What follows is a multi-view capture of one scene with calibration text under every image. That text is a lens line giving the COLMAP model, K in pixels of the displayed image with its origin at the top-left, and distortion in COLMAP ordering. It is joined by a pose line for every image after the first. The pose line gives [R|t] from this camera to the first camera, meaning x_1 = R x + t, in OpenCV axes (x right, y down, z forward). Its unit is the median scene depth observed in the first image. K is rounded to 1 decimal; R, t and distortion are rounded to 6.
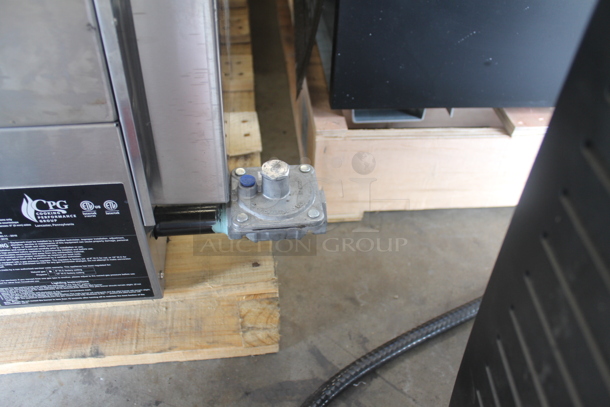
lens RADIAL K [[513.8, 0, 305.7], [0, 513.8, 205.5], [0, 0, 1]] dist [-0.149465, 0.110835]
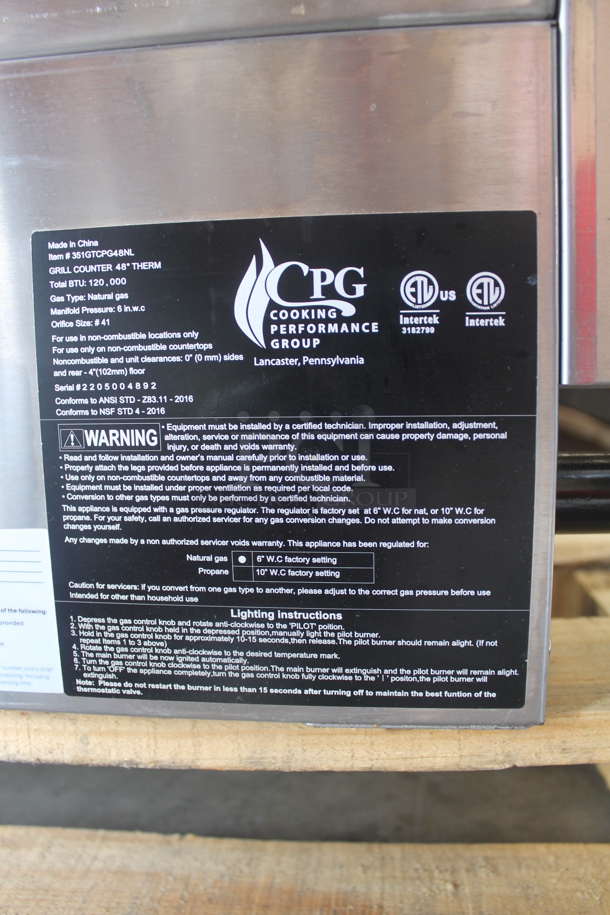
lens RADIAL K [[770.7, 0, 306.7], [0, 770.7, 458.0], [0, 0, 1]] dist [-0.149465, 0.110835]
pose [[0.972608, -0.028995, -0.230636, -0.388455], [-0.107819, 0.822729, -0.558114, 0.401888], [0.205933, 0.567694, 0.797067, 0.616598]]
